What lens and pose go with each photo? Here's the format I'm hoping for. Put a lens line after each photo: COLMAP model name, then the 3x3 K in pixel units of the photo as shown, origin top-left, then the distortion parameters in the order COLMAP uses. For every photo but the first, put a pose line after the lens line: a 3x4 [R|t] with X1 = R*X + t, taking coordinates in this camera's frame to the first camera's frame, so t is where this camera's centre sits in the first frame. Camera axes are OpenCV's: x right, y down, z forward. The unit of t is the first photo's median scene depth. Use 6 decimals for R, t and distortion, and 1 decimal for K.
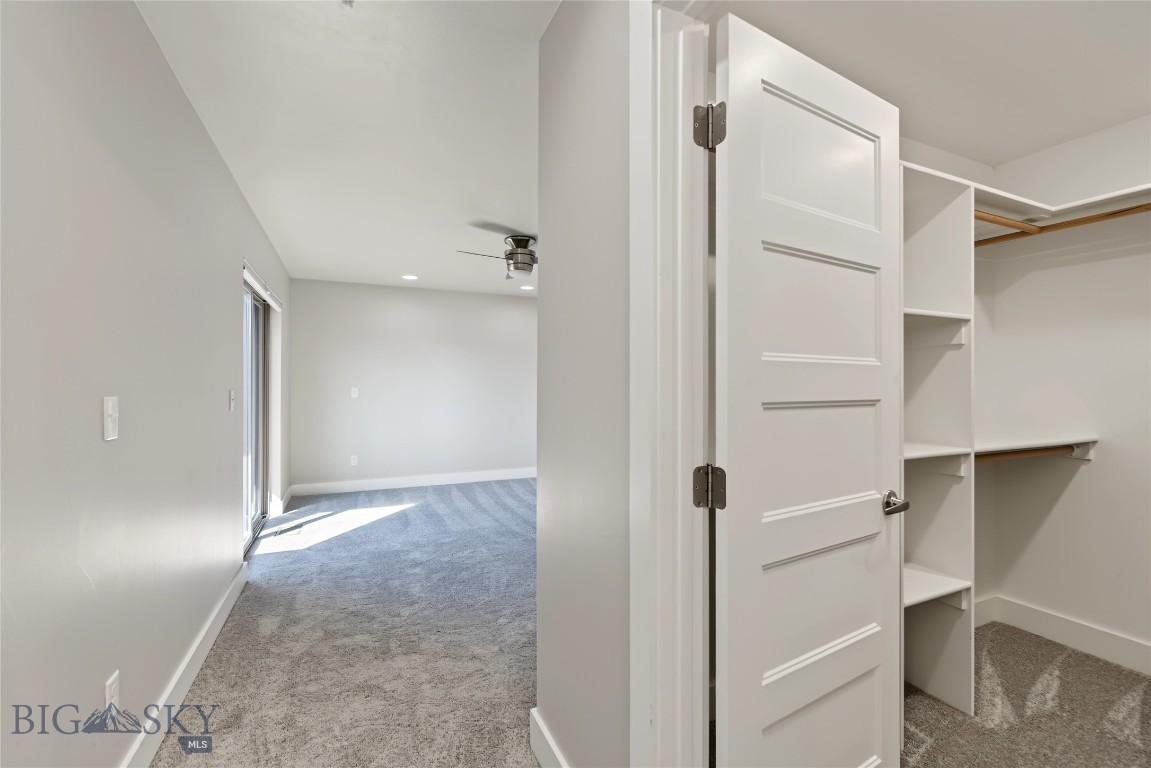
lens RADIAL K [[498.0, 0, 575.5], [0, 498.0, 384.0], [0, 0, 1]] dist [-0.002482, 0.000554]
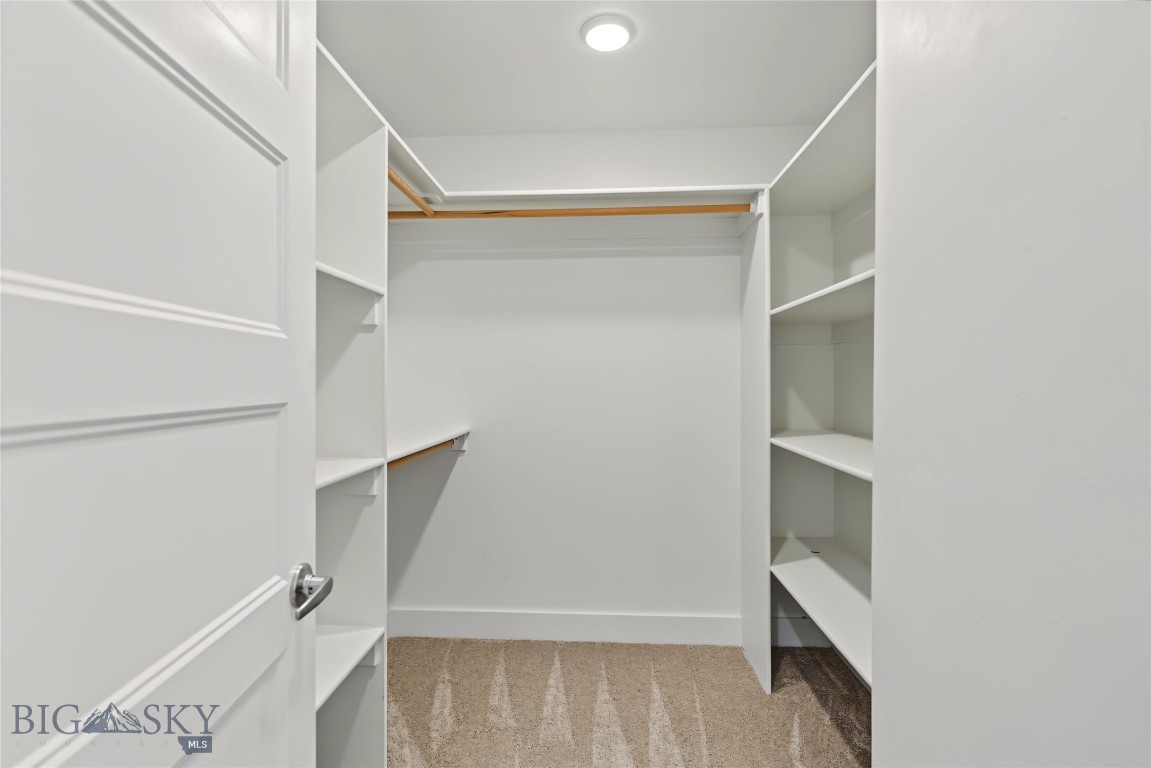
lens RADIAL K [[544.7, 0, 575.5], [0, 544.7, 384.0], [0, 0, 1]] dist [-0.002577, 0.000027]
pose [[0.469155, -0.004356, 0.883105, 0.173113], [-0.005930, 0.999950, 0.008083, 0.003042], [-0.883096, -0.009029, 0.469106, 0.323465]]
